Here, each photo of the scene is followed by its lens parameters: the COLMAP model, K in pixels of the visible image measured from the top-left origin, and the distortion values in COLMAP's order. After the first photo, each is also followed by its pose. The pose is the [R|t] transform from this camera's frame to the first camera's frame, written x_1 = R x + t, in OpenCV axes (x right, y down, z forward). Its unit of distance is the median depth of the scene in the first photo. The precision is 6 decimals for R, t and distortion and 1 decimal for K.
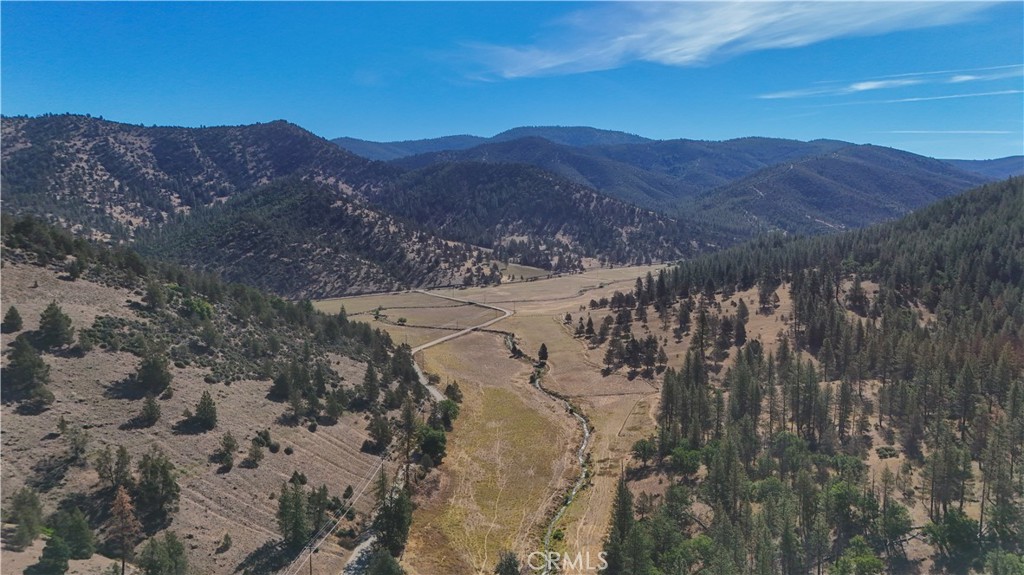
lens RADIAL K [[736.0, 0, 511.4], [0, 736.0, 291.5], [0, 0, 1]] dist [0.042309, -0.043097]
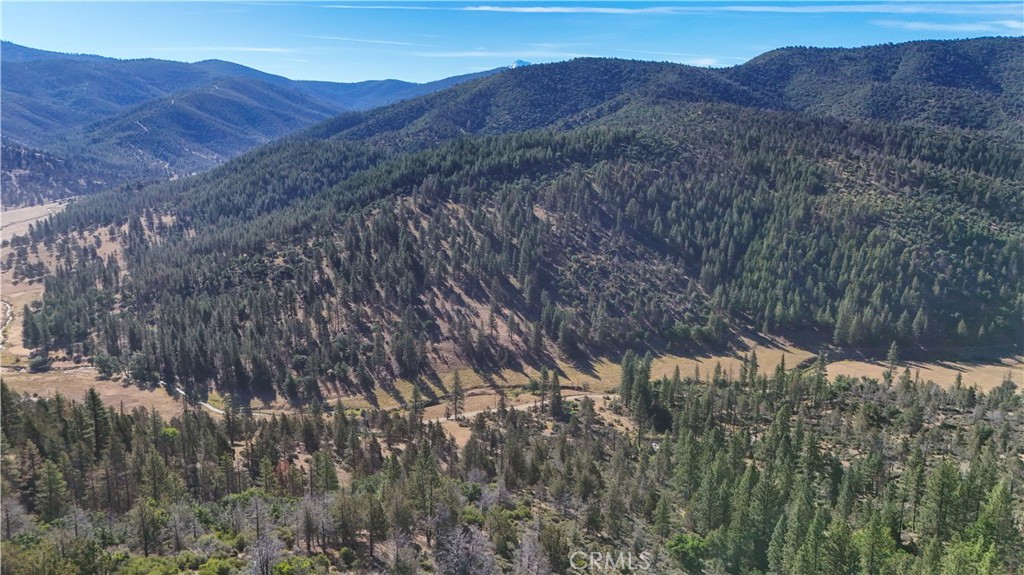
lens RADIAL K [[736.0, 0, 511.4], [0, 736.0, 291.5], [0, 0, 1]] dist [0.042309, -0.043097]
pose [[0.742937, -0.161130, 0.649678, -0.053314], [0.078834, 0.984902, 0.154120, -0.020049], [-0.664703, -0.063285, 0.744423, -0.401735]]
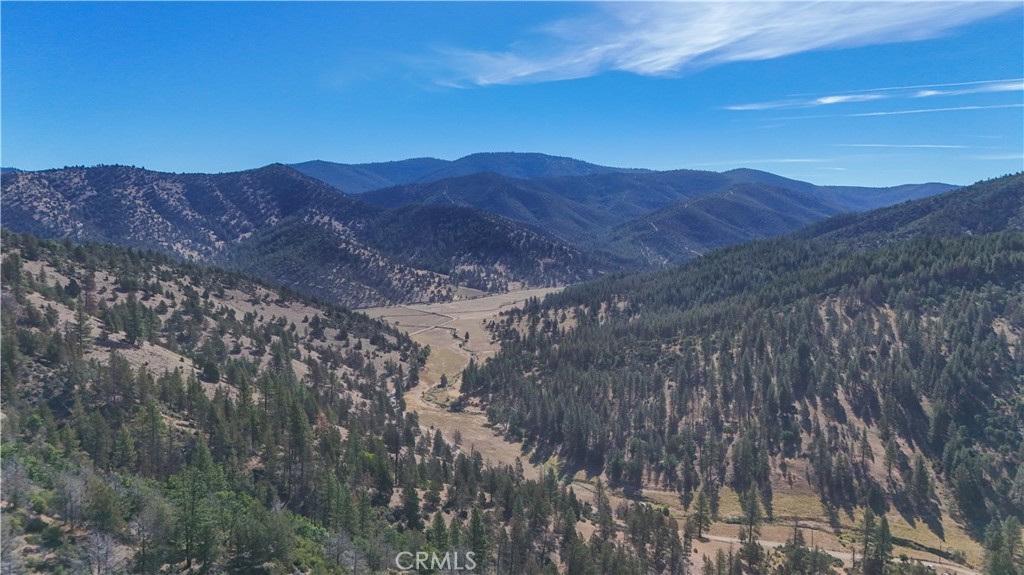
lens RADIAL K [[736.0, 0, 511.4], [0, 736.0, 291.5], [0, 0, 1]] dist [0.042309, -0.043097]
pose [[0.998702, 0.000935, 0.050931, 0.021907], [-0.000301, 0.999922, -0.012448, -0.007866], [-0.050938, 0.012416, 0.998625, -0.417714]]
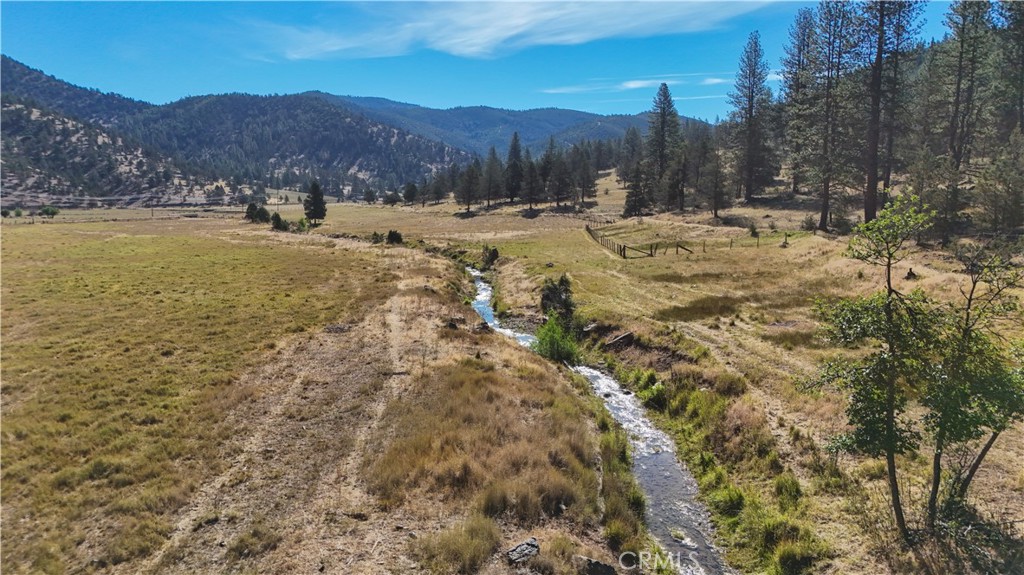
lens RADIAL K [[736.0, 0, 511.4], [0, 736.0, 291.5], [0, 0, 1]] dist [0.042309, -0.043097]
pose [[0.961958, -0.030766, 0.271460, 0.009360], [0.026253, 0.999450, 0.020241, 0.042181], [-0.271934, -0.012345, 0.962237, 0.191301]]
